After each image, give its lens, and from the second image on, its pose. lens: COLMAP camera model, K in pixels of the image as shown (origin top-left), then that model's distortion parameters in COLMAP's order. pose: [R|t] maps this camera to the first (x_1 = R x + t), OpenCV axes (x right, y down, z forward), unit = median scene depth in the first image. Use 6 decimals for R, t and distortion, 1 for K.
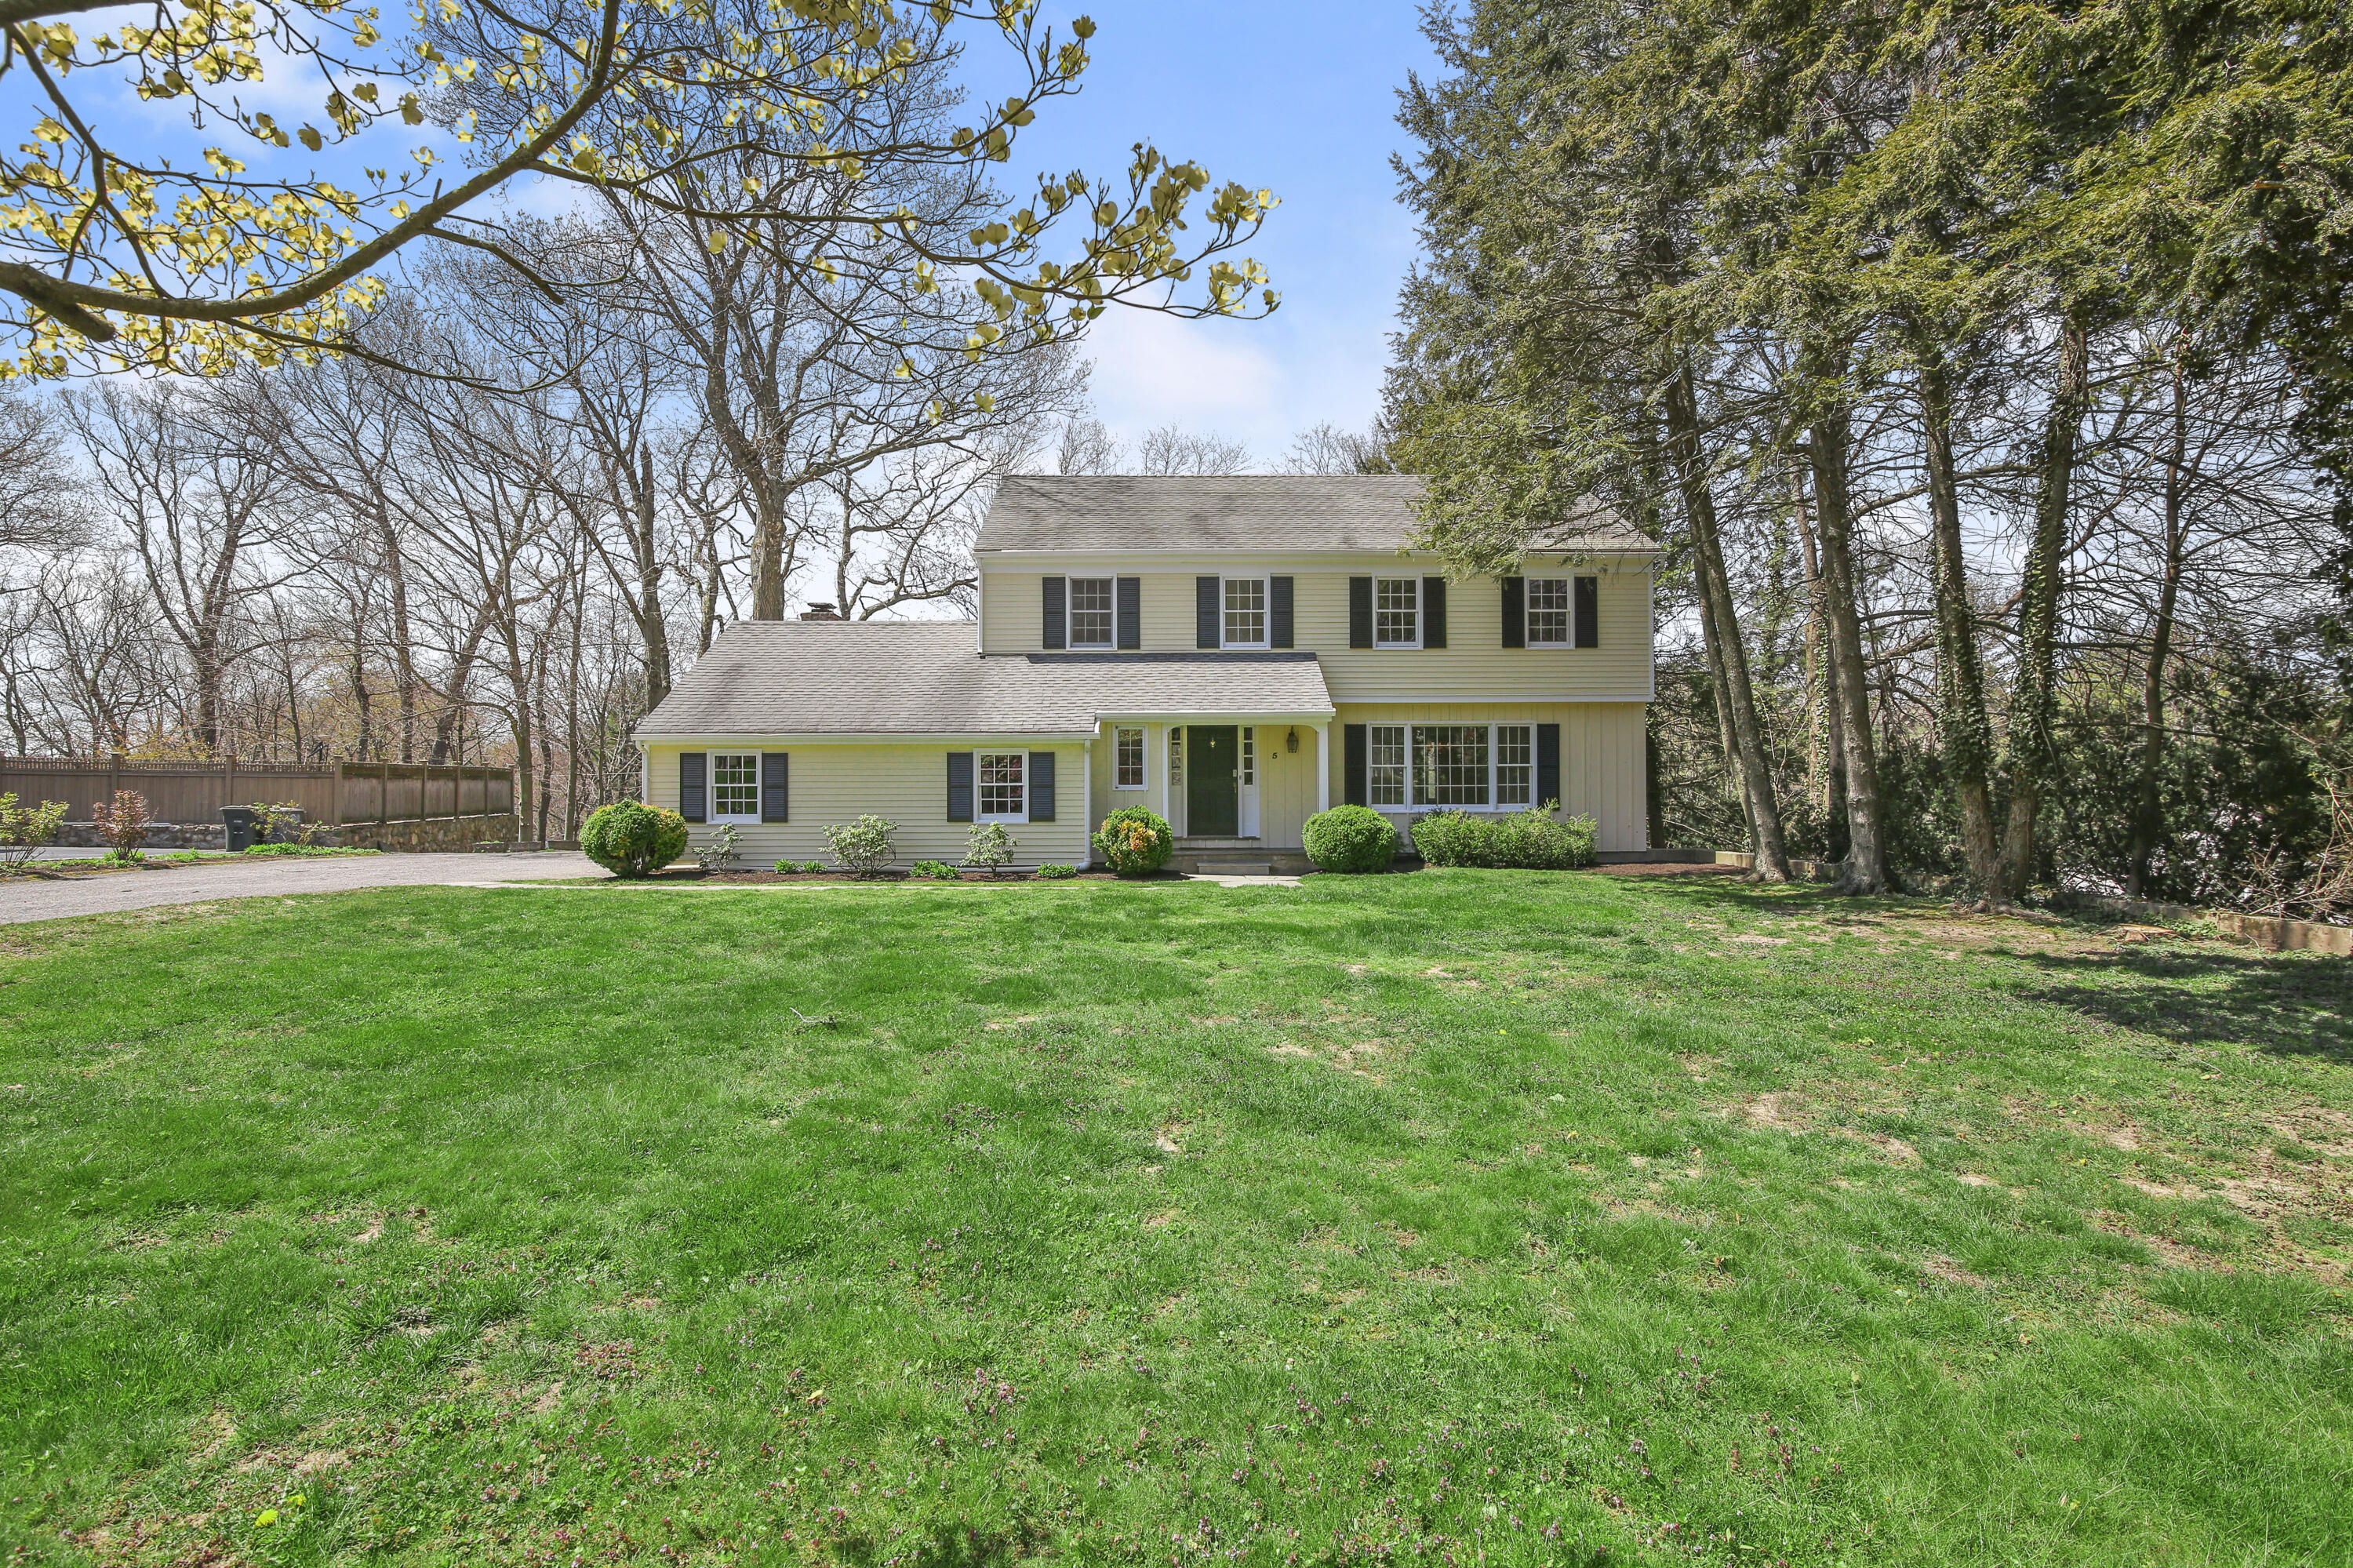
lens RADIAL K [[1095.2, 0, 1166.6], [0, 1095.2, 770.3], [0, 0, 1]] dist [-0.021998, 0.000699]
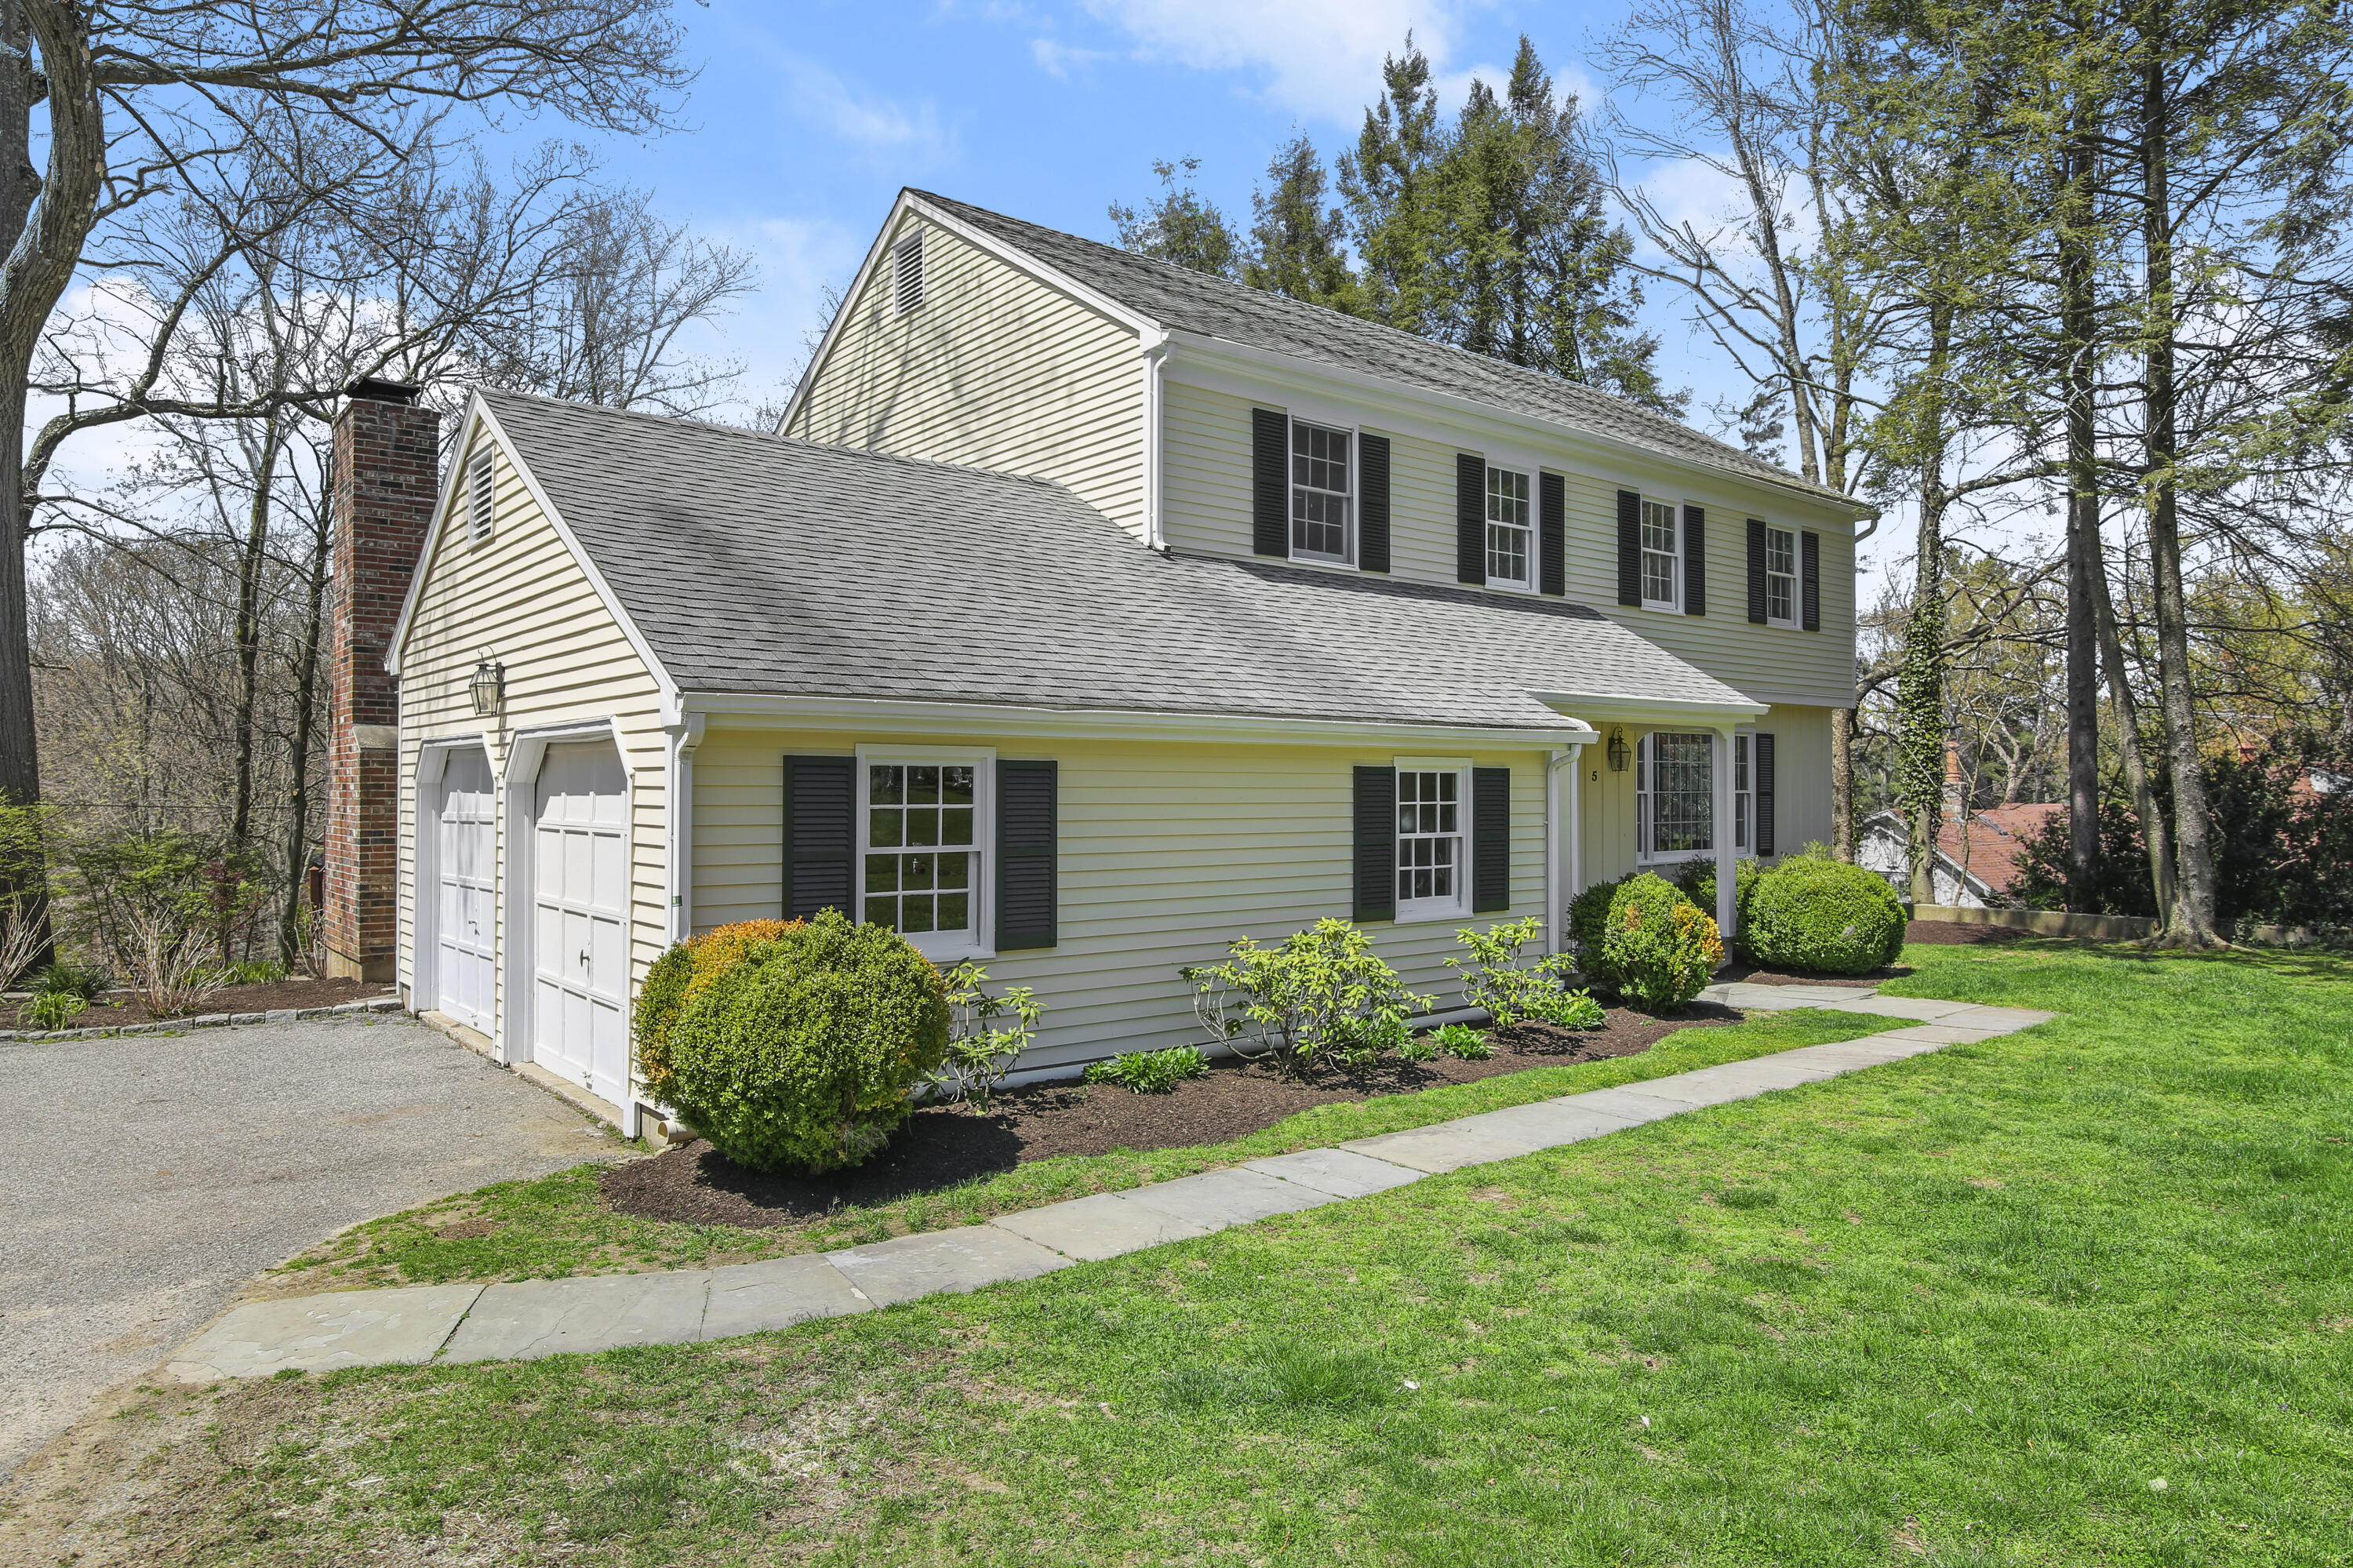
lens RADIAL K [[1433.3, 0, 1176.5], [0, 1433.3, 784.0], [0, 0, 1]] dist [-0.002283, 0.000147]
pose [[0.785291, 0.005797, 0.619099, -0.554112], [-0.009831, 0.999947, 0.003108, -0.008955], [-0.619048, -0.008527, 0.785307, 0.526851]]
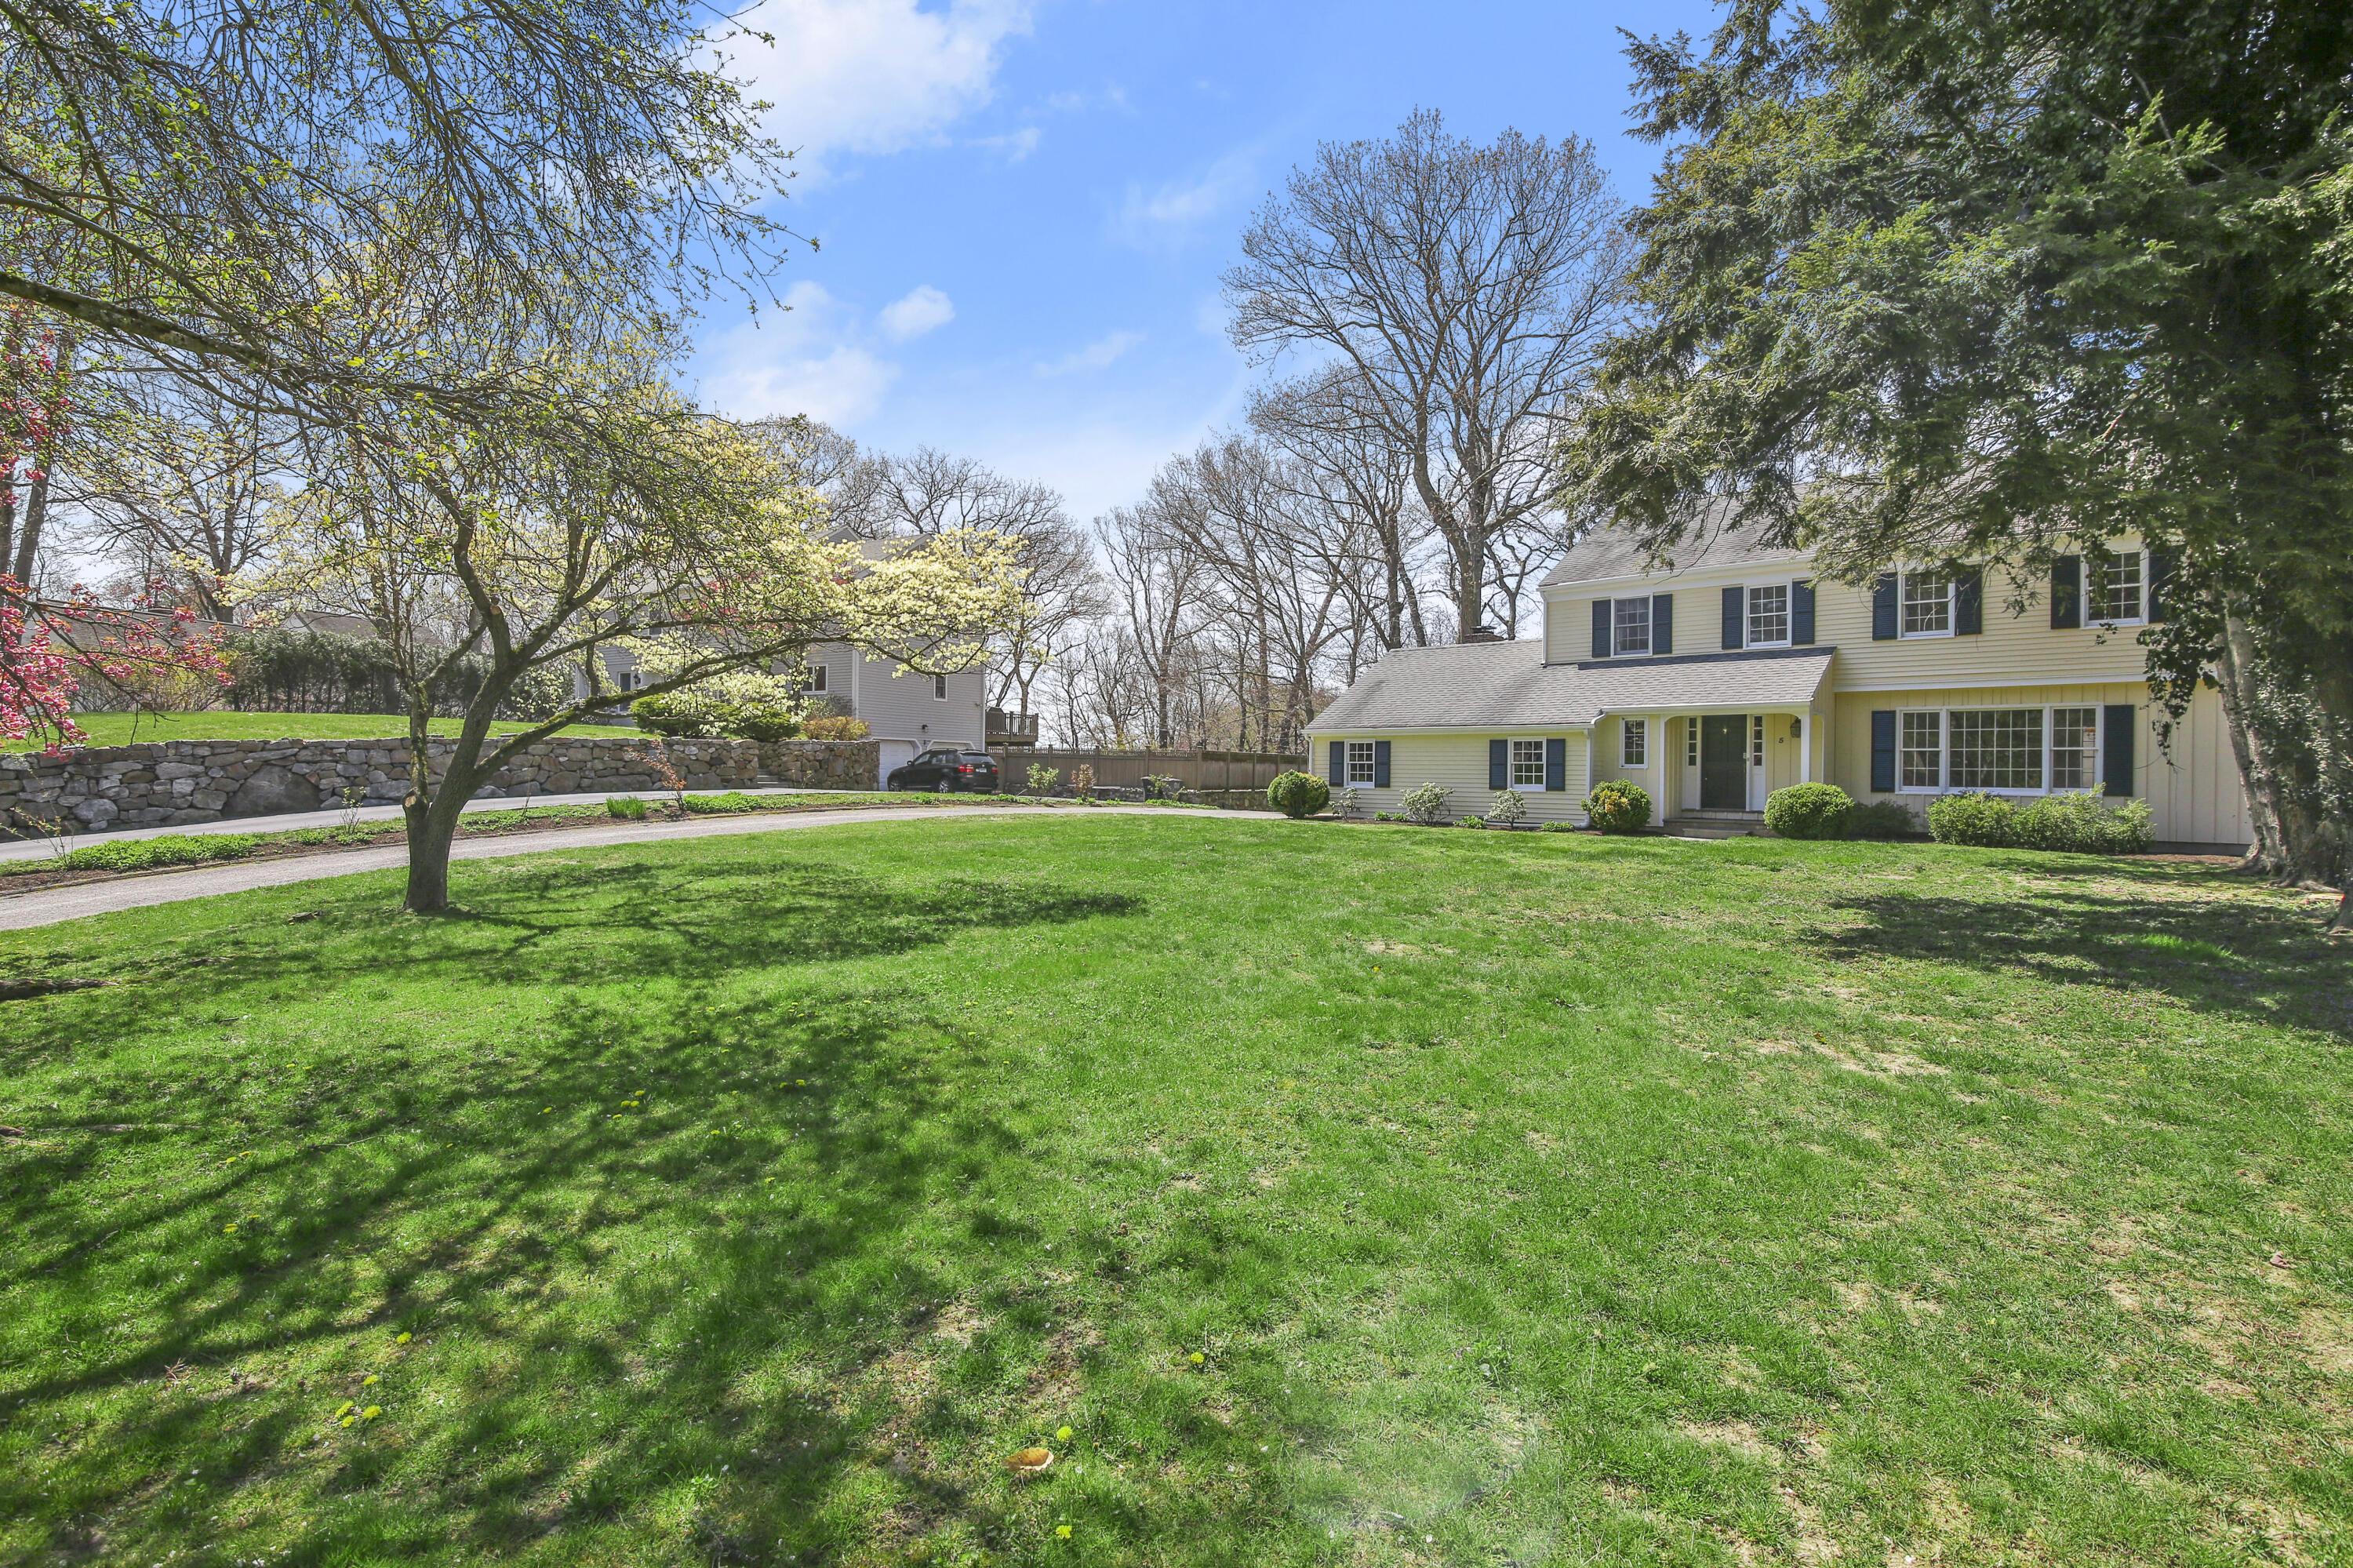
lens RADIAL K [[1095.2, 0, 1166.6], [0, 1095.2, 770.3], [0, 0, 1]] dist [-0.021998, 0.000699]
pose [[0.726195, 0.009734, -0.687420, 0.410134], [-0.006199, 0.999952, 0.007612, 0.013118], [0.687461, -0.001266, 0.726221, -0.263814]]
